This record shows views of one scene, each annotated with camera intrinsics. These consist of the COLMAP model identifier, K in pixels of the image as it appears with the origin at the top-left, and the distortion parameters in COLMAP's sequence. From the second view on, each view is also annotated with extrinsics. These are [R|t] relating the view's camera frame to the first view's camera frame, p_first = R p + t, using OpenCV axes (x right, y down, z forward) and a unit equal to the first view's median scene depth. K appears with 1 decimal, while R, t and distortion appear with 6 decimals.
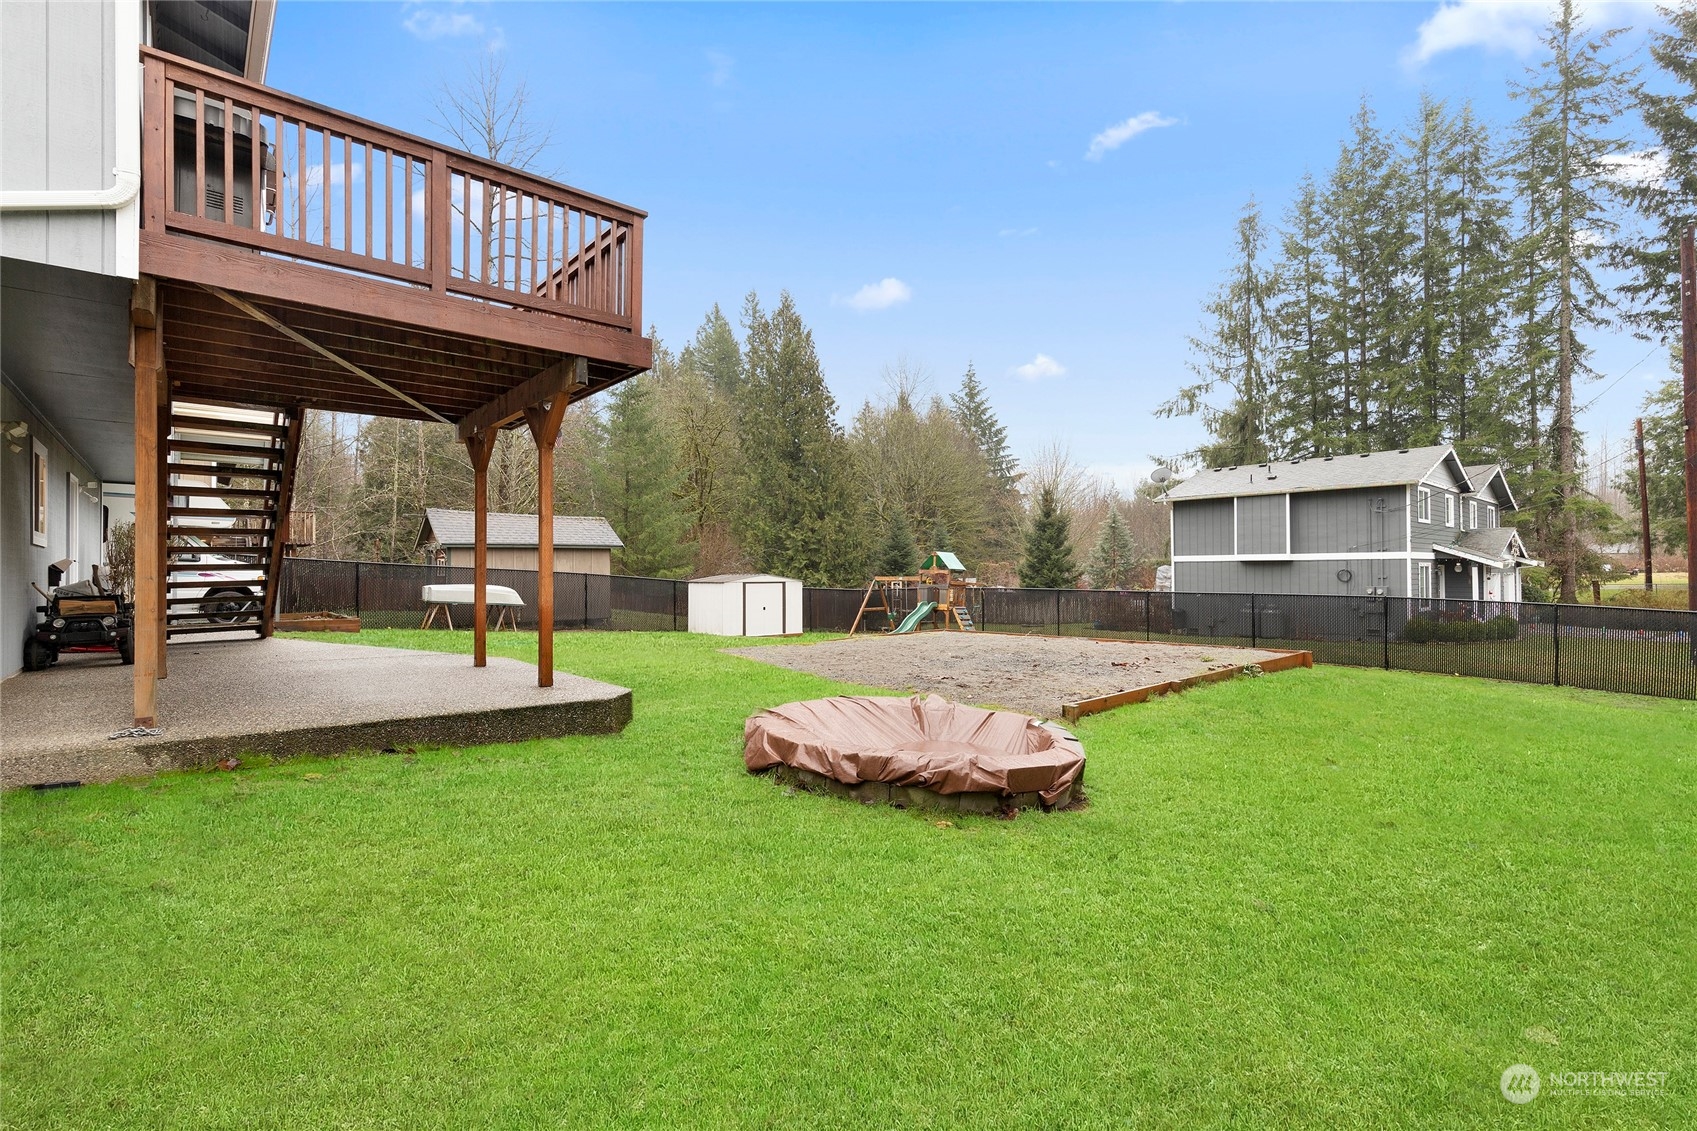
lens RADIAL K [[770.2, 0, 844.4], [0, 770.2, 576.9], [0, 0, 1]] dist [0.012513, -0.001131]
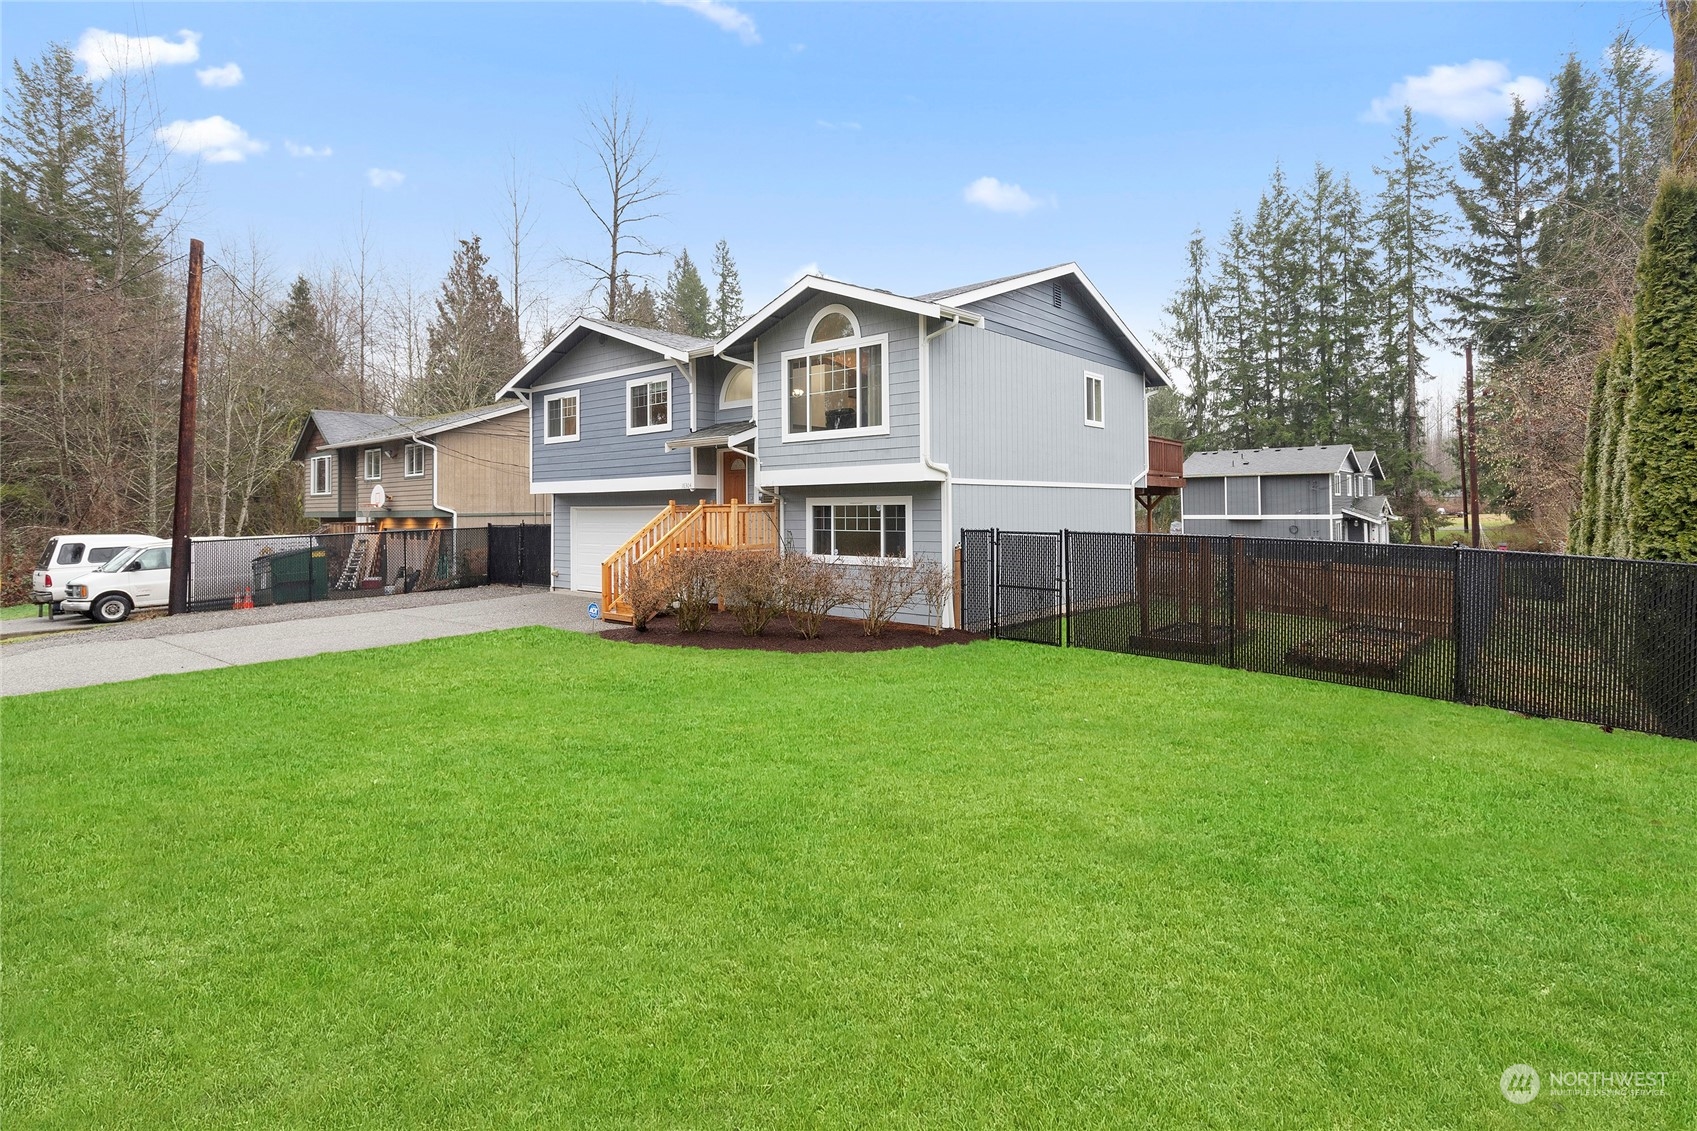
lens RADIAL K [[832.3, 0, 893.2], [0, 832.3, 502.7], [0, 0, 1]] dist [0.013264, -0.000332]
pose [[0.981603, -0.001467, 0.190926, -0.269495], [0.004160, 0.999897, -0.013703, -0.020319], [-0.190886, 0.014245, 0.981509, -0.288415]]
